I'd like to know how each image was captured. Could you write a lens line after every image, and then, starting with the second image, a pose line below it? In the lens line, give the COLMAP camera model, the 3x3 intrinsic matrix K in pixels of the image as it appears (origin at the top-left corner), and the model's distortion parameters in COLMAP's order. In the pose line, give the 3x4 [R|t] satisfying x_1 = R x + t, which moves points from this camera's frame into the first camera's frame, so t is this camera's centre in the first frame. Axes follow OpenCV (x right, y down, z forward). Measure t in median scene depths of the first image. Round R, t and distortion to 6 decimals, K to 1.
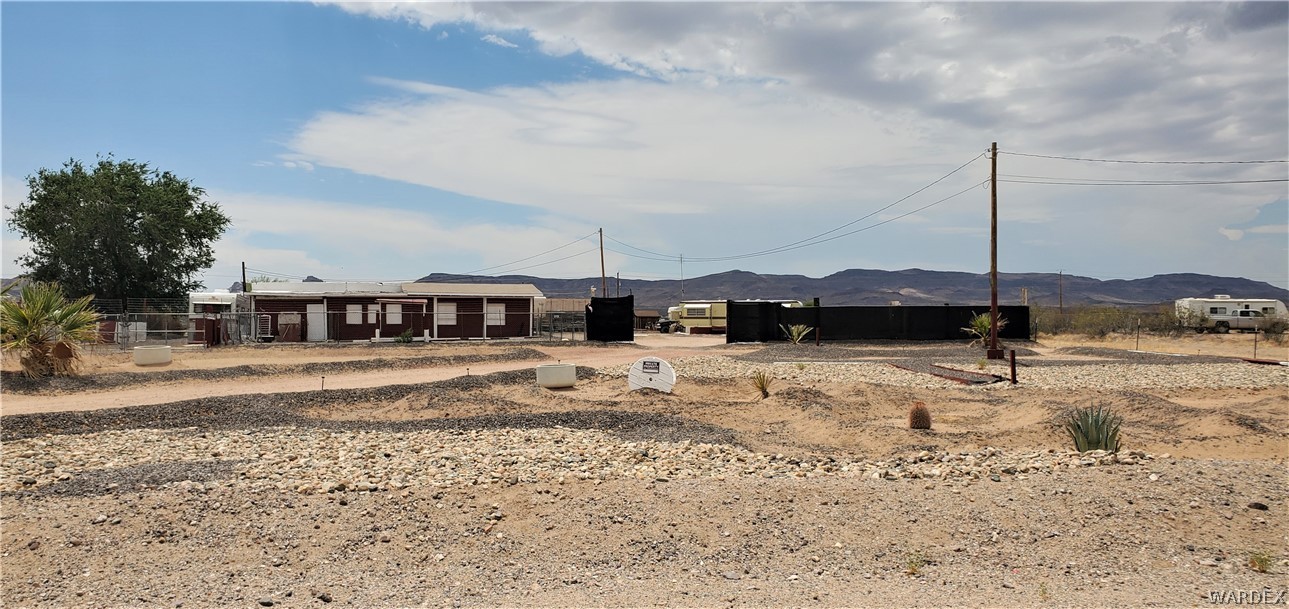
lens RADIAL K [[989.2, 0, 639.6], [0, 989.2, 311.0], [0, 0, 1]] dist [0.041133, -0.031502]
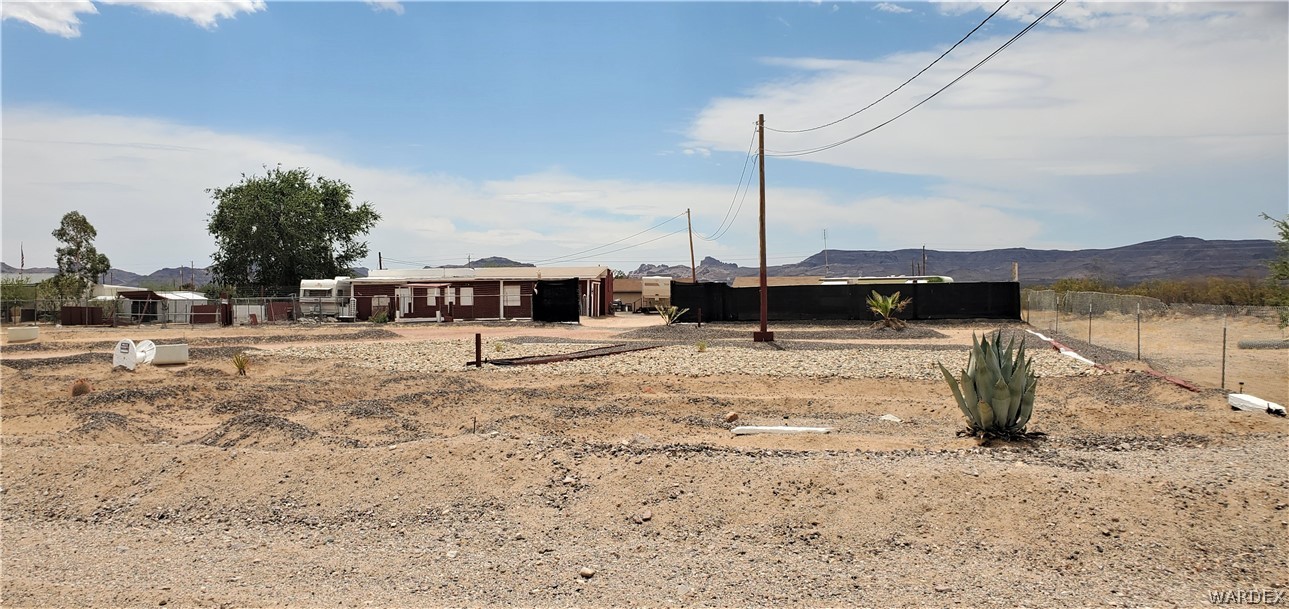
lens RADIAL K [[989.2, 0, 680.5], [0, 989.2, 349.0], [0, 0, 1]] dist [0.041133, -0.031502]
pose [[0.926346, 0.011714, -0.376491, 0.392435], [0.011853, 0.998115, 0.060218, -0.002147], [0.376487, -0.060245, 0.924461, 0.050268]]
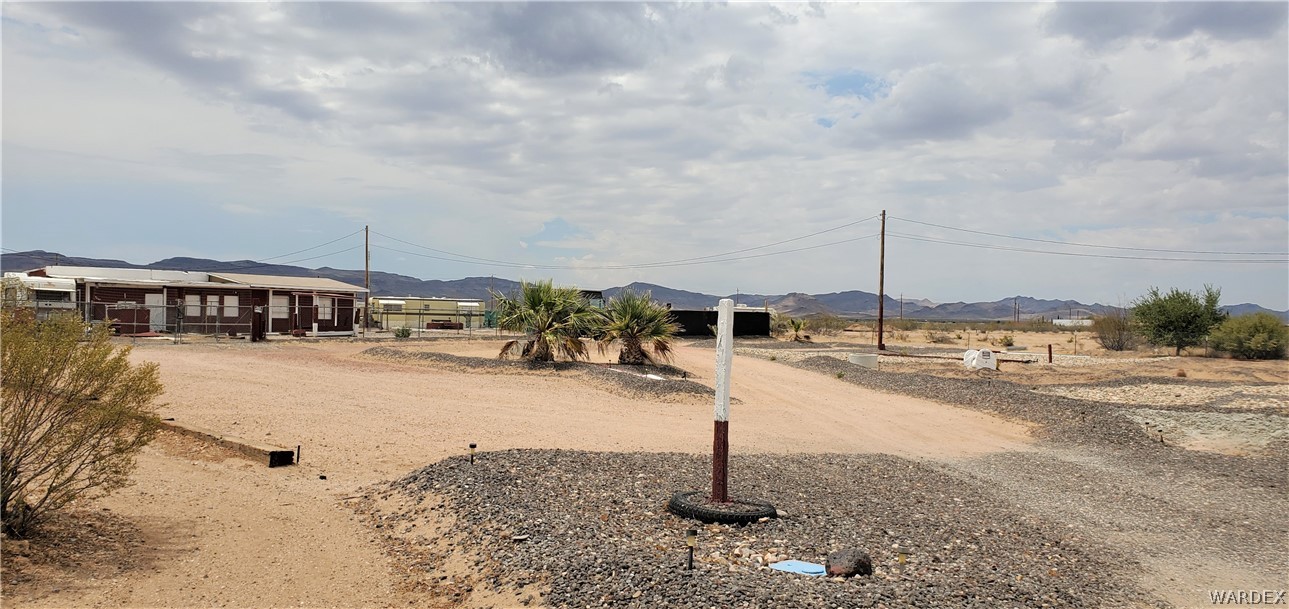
lens RADIAL K [[989.2, 0, 640.6], [0, 989.2, 303.9], [0, 0, 1]] dist [0.041133, -0.031502]
pose [[0.791771, 0.025202, 0.610298, -0.510040], [-0.024503, 0.999655, -0.009491, 0.000129], [-0.610326, -0.007439, 0.792115, 0.005209]]
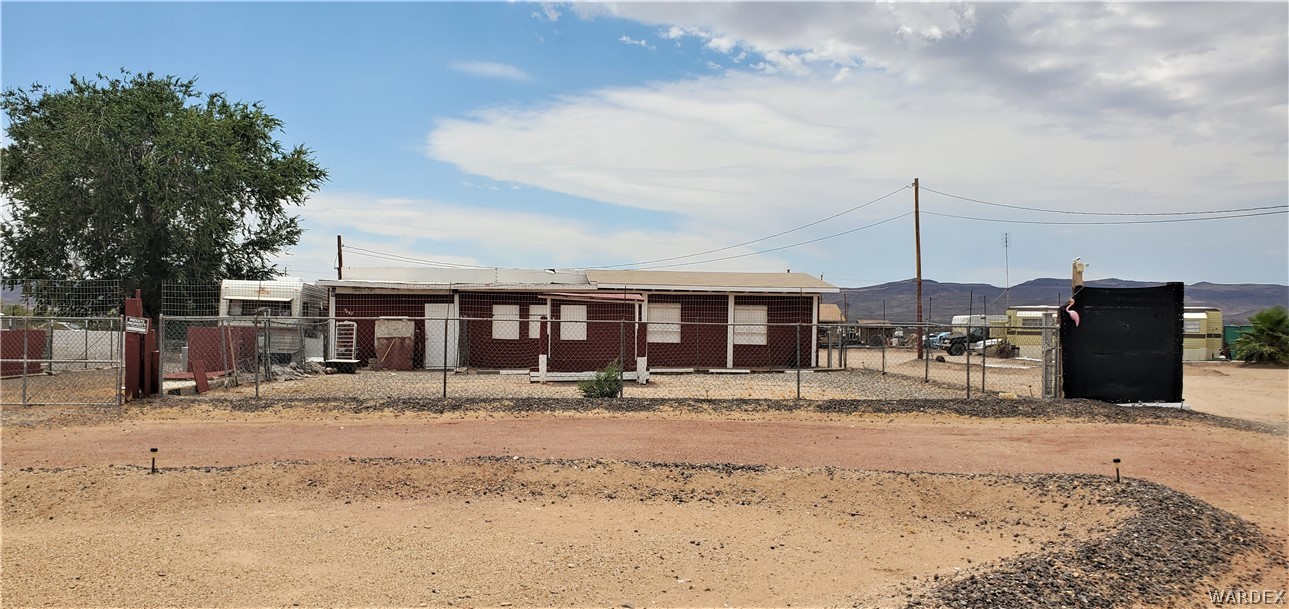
lens RADIAL K [[989.2, 0, 649.1], [0, 989.2, 309.1], [0, 0, 1]] dist [0.041133, -0.031502]
pose [[0.987428, 0.010065, -0.157746, -0.114120], [-0.011692, 0.999888, -0.009389, 0.000265], [0.157634, 0.011116, 0.987435, 0.441832]]
